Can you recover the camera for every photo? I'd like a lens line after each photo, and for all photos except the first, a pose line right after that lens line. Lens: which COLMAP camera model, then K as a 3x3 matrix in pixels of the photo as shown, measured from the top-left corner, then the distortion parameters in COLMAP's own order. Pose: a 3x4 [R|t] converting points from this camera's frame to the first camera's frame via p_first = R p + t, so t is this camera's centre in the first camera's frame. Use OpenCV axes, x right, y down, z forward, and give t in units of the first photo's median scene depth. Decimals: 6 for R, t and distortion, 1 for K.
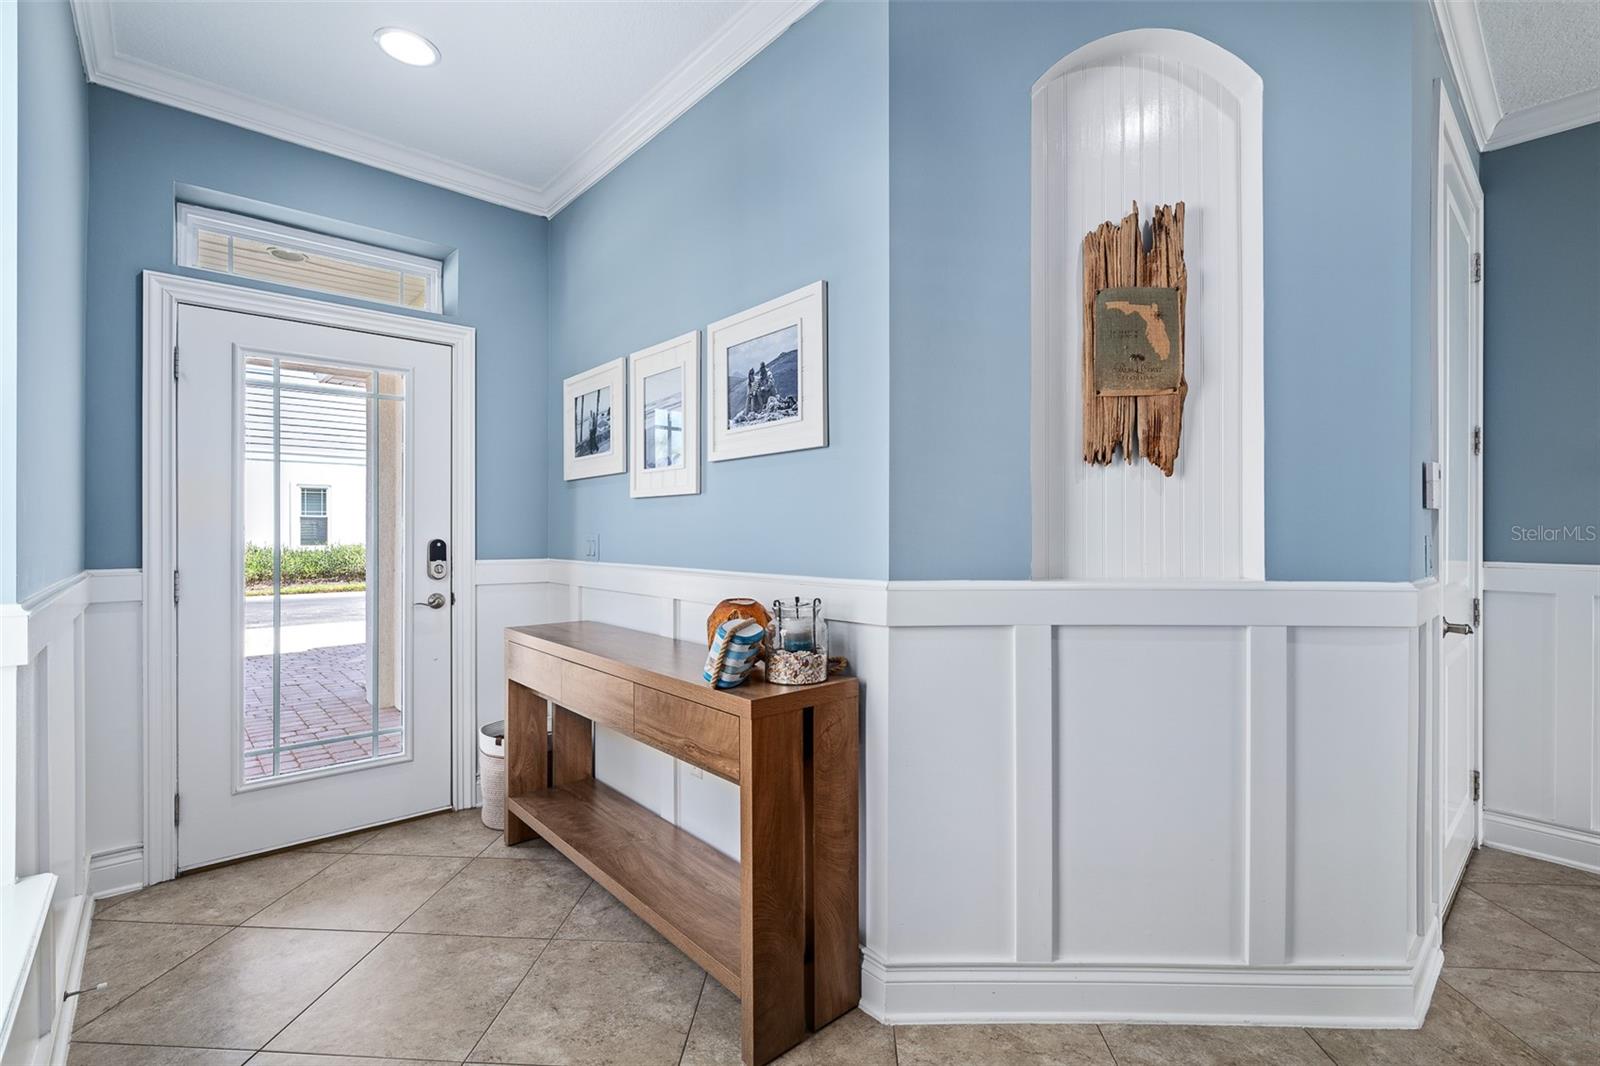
lens RADIAL K [[722.7, 0, 796.0], [0, 722.7, 531.1], [0, 0, 1]] dist [-0.008116, 0.001208]
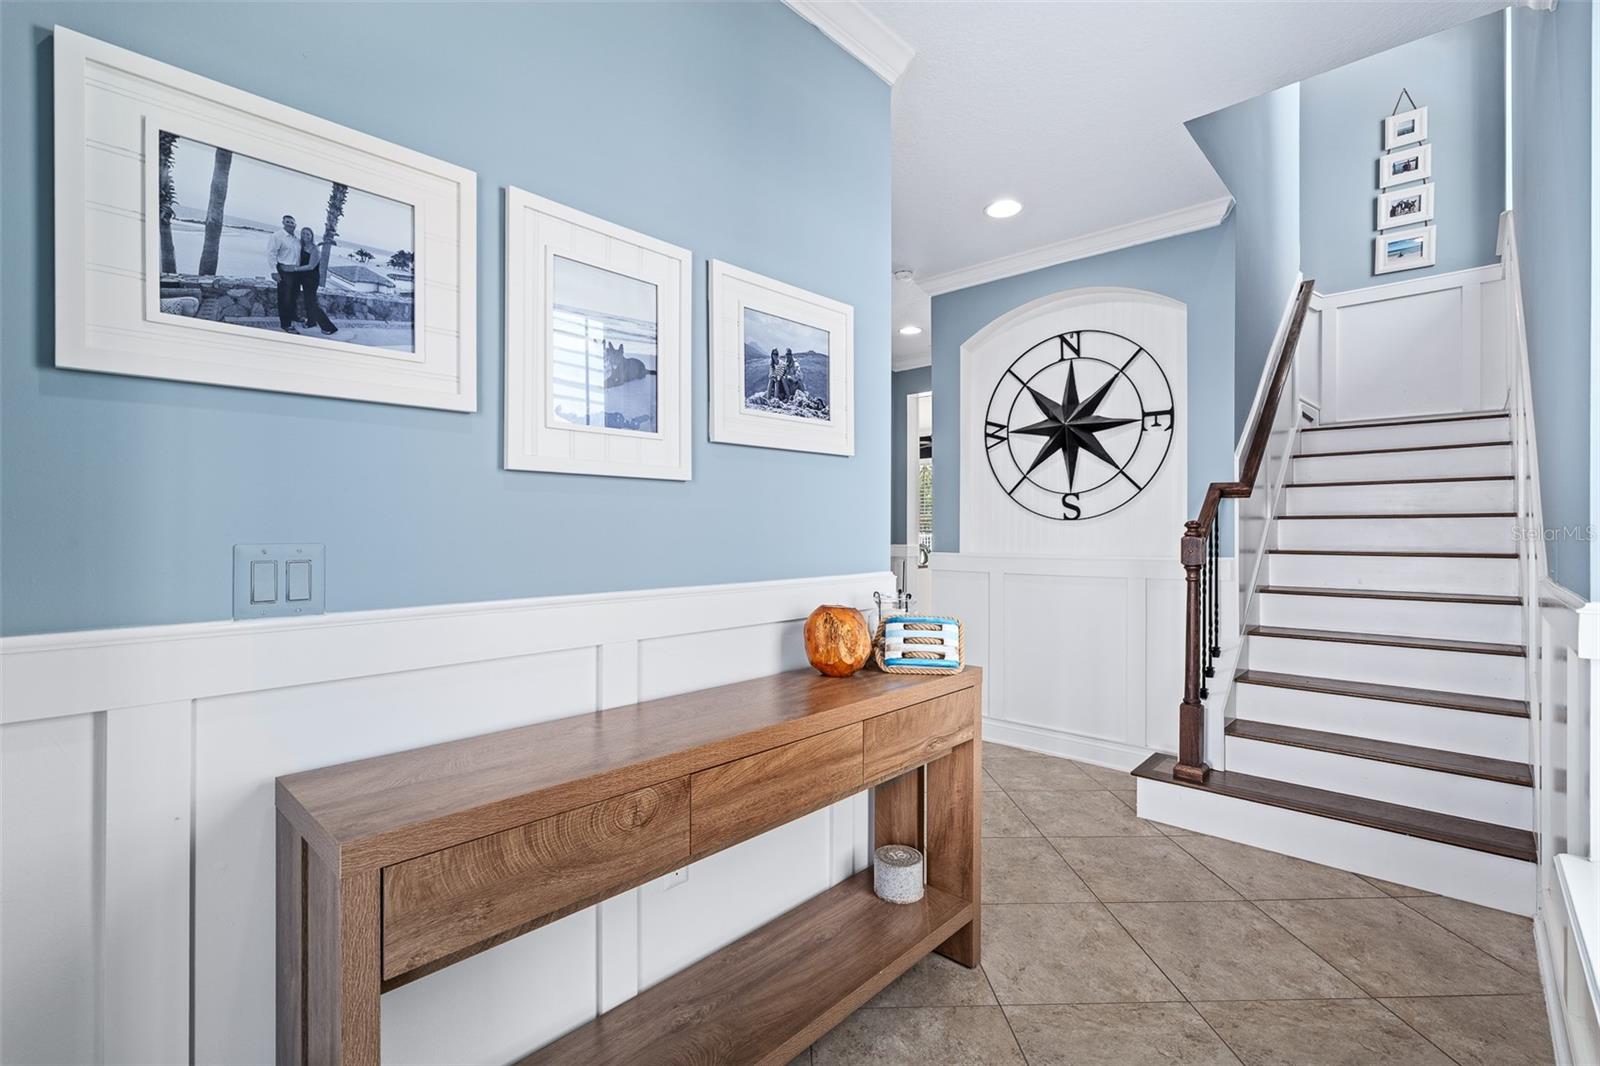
lens RADIAL K [[722.7, 0, 807.5], [0, 722.7, 527.9], [0, 0, 1]] dist [-0.008116, 0.001208]
pose [[-0.109724, 0.002076, 0.993960, -0.962945], [0.000982, 0.999998, -0.001980, -0.004855], [-0.993962, 0.000759, -0.109725, 1.082867]]
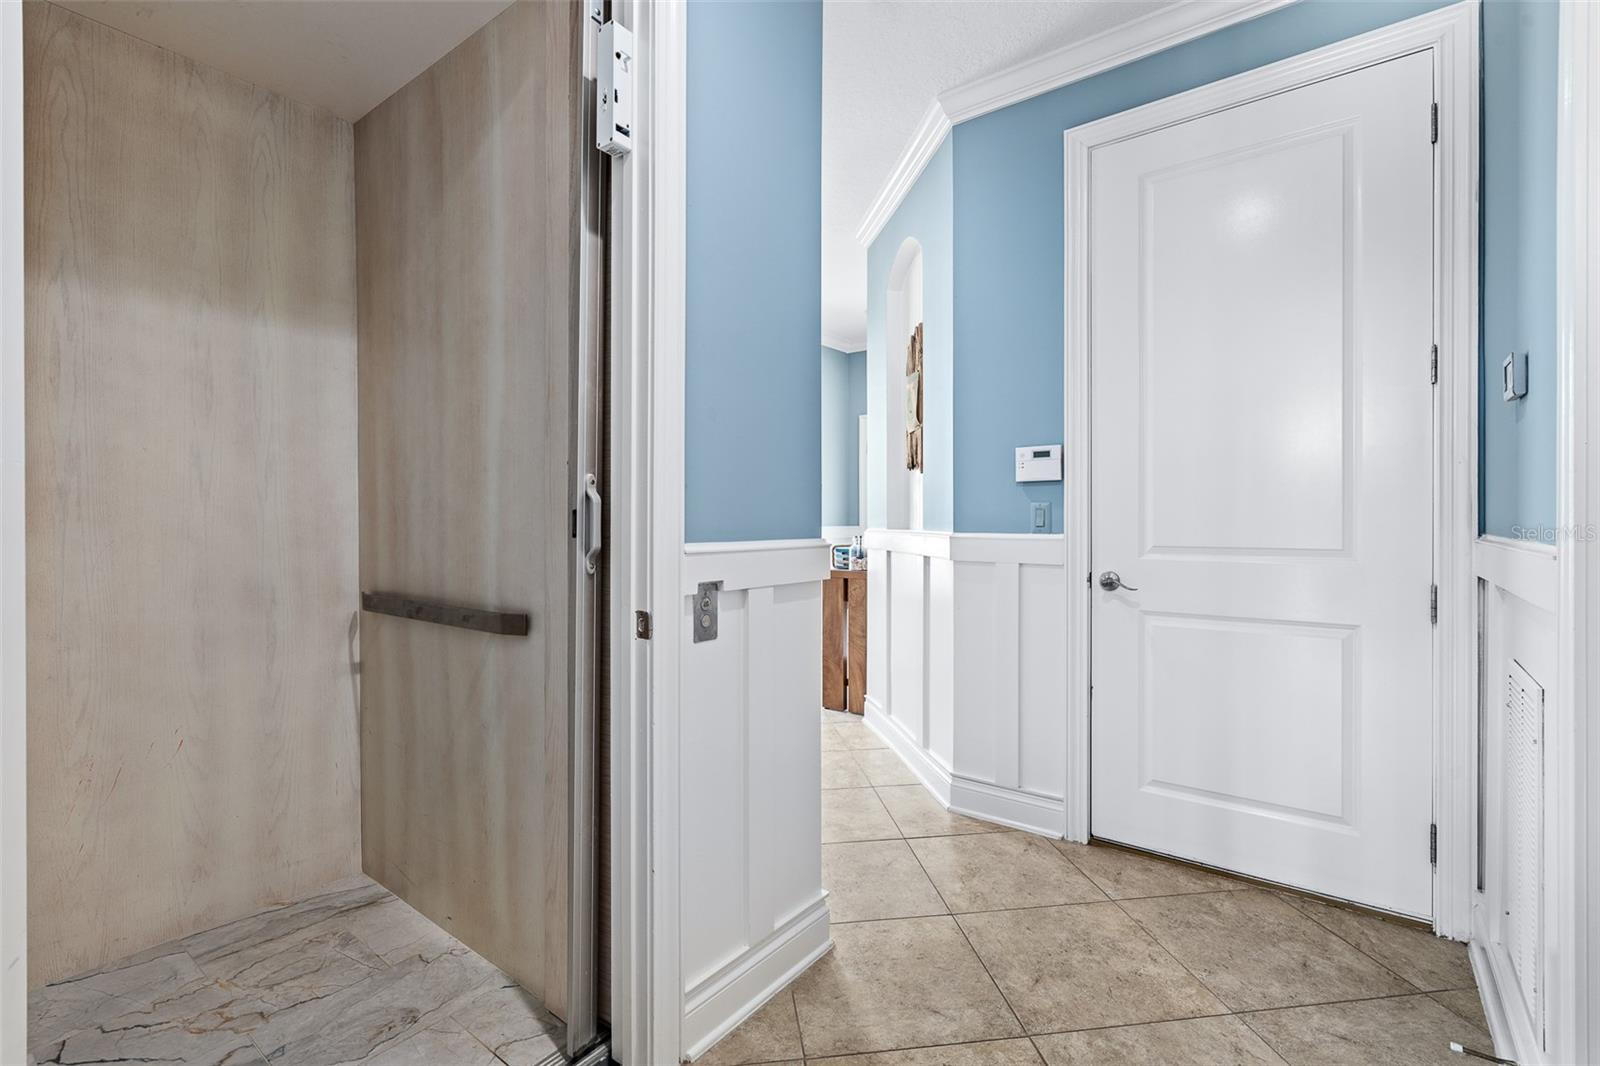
lens RADIAL K [[722.7, 0, 793.1], [0, 722.7, 520.8], [0, 0, 1]] dist [-0.008116, 0.001208]
pose [[0.199162, 0.009936, -0.979916, 0.637024], [-0.002287, 0.999951, 0.009675, 0.006185], [0.979964, 0.000314, 0.199175, 0.087722]]
